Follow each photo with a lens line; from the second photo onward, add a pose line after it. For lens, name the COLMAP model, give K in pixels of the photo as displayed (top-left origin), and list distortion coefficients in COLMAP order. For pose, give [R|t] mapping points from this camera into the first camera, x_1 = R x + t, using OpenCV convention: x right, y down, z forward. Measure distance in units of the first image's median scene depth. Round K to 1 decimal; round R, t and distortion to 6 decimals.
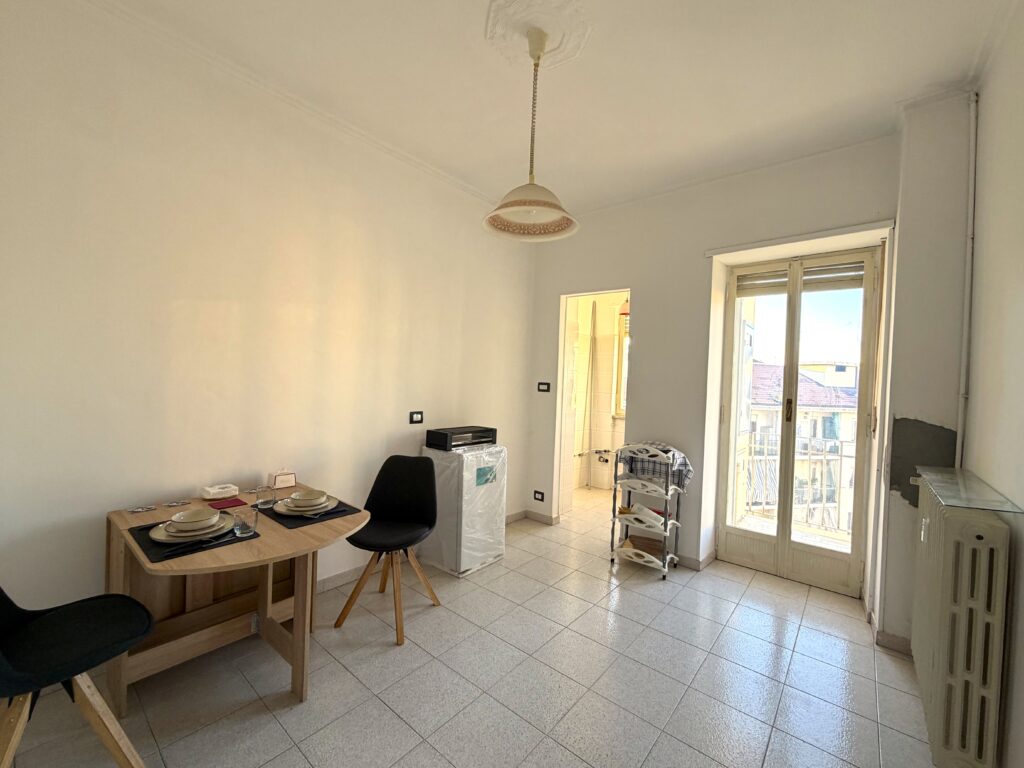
lens RADIAL K [[410.1, 0, 512.0], [0, 410.1, 384.0], [0, 0, 1]] dist [-0.000268, 0.000113]
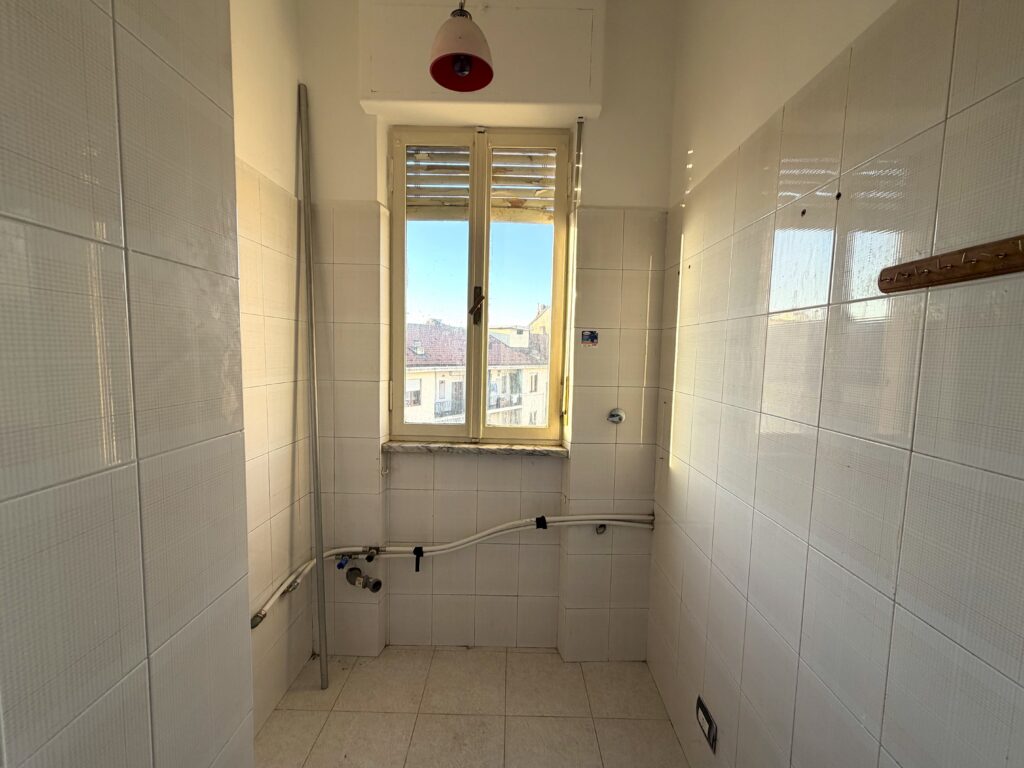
lens RADIAL K [[423.1, 0, 512.0], [0, 423.1, 385.4], [0, 0, 1]] dist [-0.000455, -0.000004]
pose [[0.779741, -0.071327, 0.622026, 0.207295], [0.015218, 0.995355, 0.095060, -0.009330], [-0.625918, -0.064656, 0.777205, 1.212514]]
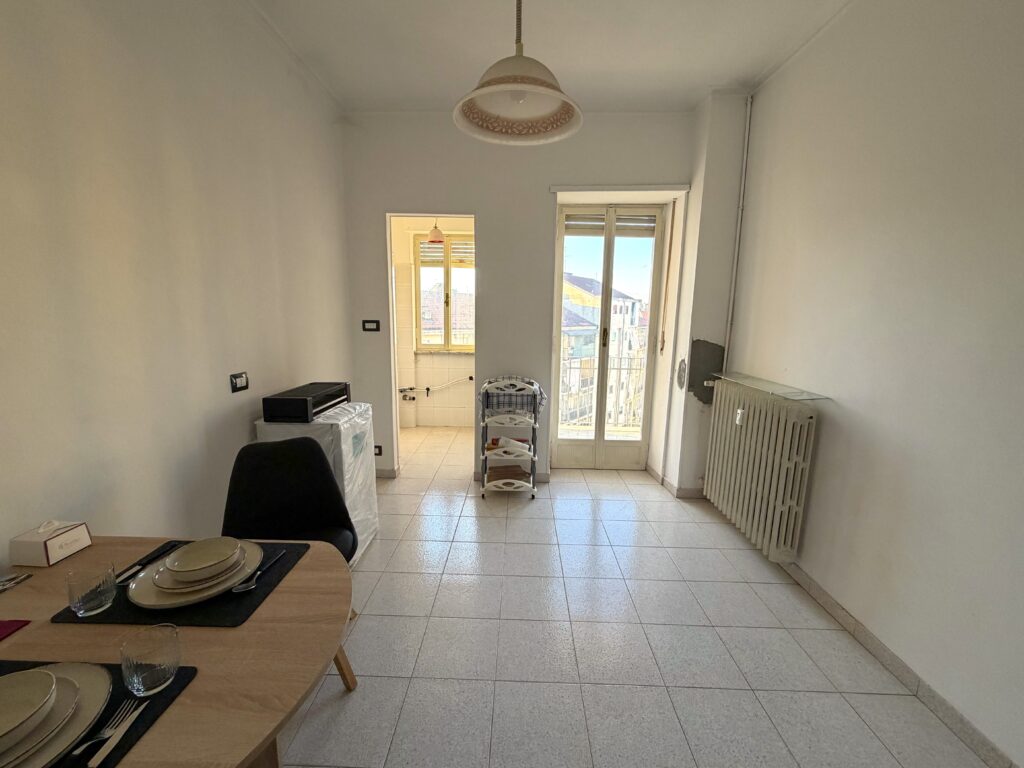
lens RADIAL K [[406.3, 0, 506.1], [0, 406.3, 381.6], [0, 0, 1]] dist [-0.001178, -0.000031]
pose [[0.793337, -0.125514, 0.595703, -0.288606], [0.024565, 0.984319, 0.174681, -0.024290], [-0.608287, -0.123947, 0.783980, 0.219865]]
